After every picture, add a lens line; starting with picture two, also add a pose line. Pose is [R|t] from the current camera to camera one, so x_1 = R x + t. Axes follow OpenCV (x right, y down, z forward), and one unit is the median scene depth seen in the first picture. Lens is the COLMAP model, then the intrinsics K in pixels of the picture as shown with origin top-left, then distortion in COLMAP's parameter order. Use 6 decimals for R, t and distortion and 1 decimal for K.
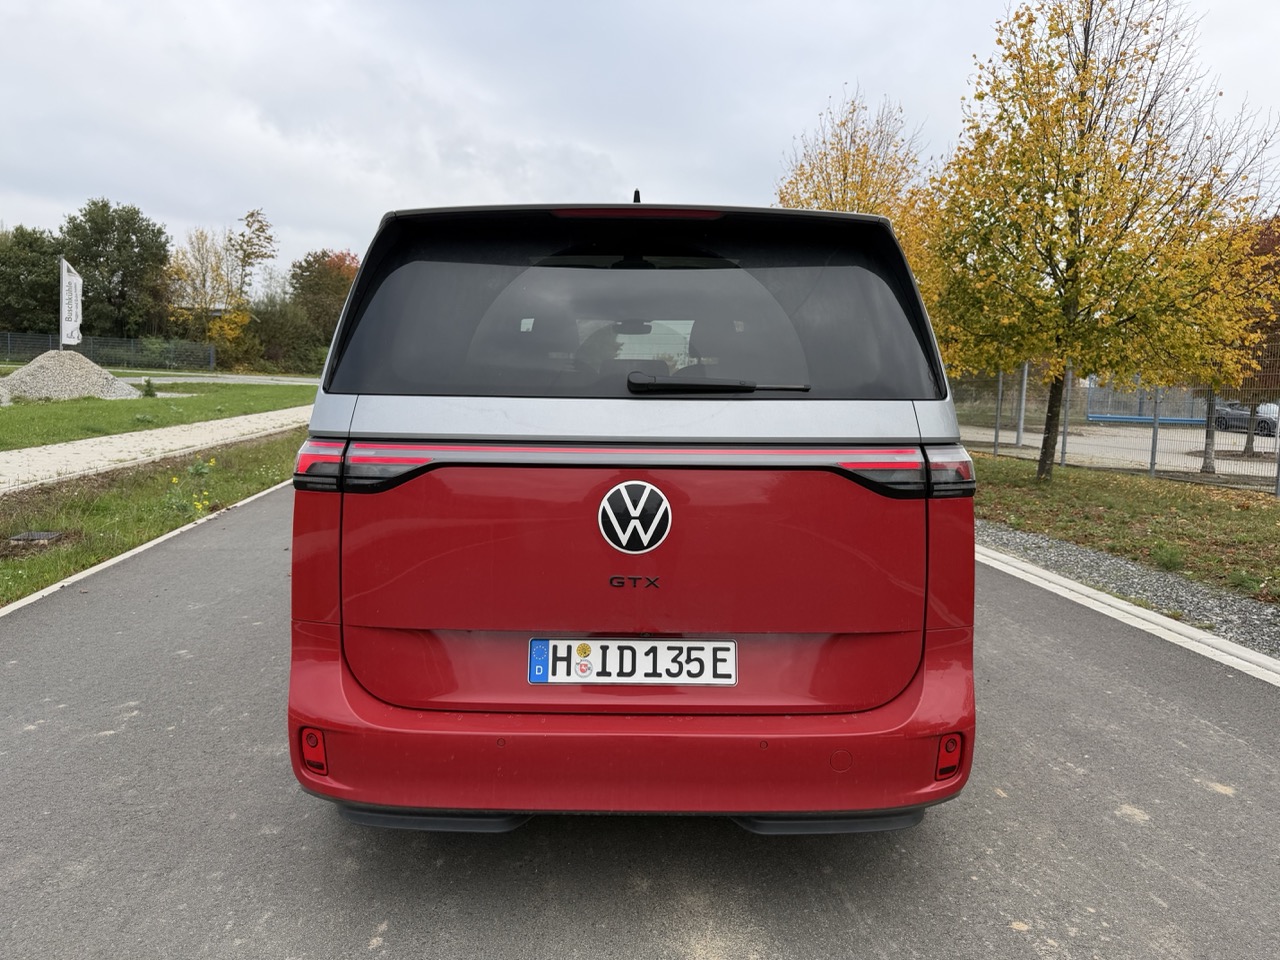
lens RADIAL K [[910.8, 0, 640.5], [0, 910.8, 471.9], [0, 0, 1]] dist [0.051409, -0.036016]
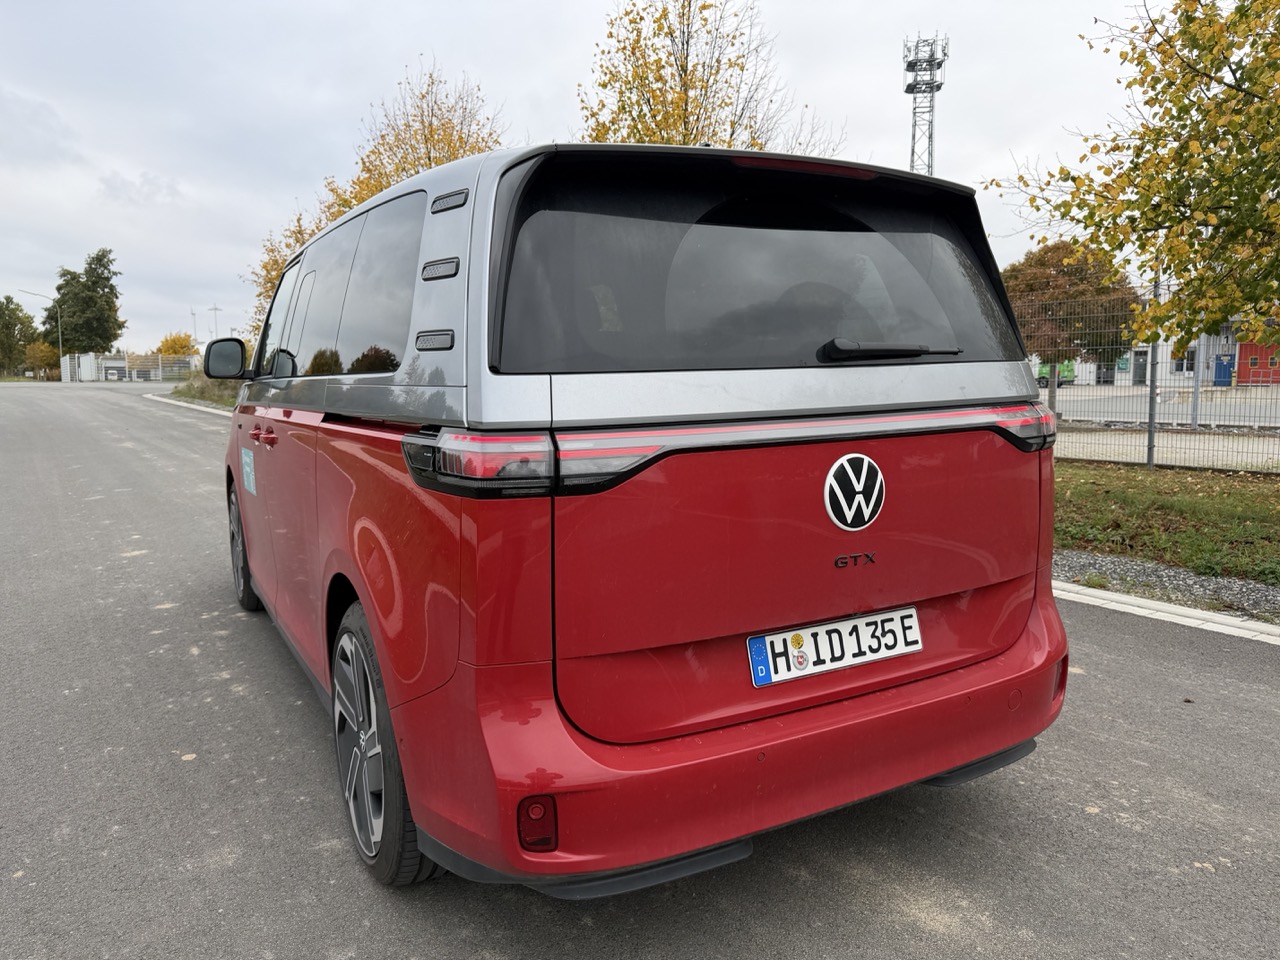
lens RADIAL K [[913.6, 0, 640.0], [0, 913.6, 480.0], [0, 0, 1]] dist [0.016685, -0.037242]
pose [[0.883669, -0.089159, 0.459543, -0.614804], [0.074732, 0.995973, 0.049532, -0.025318], [-0.462108, -0.009428, 0.886773, 0.253226]]
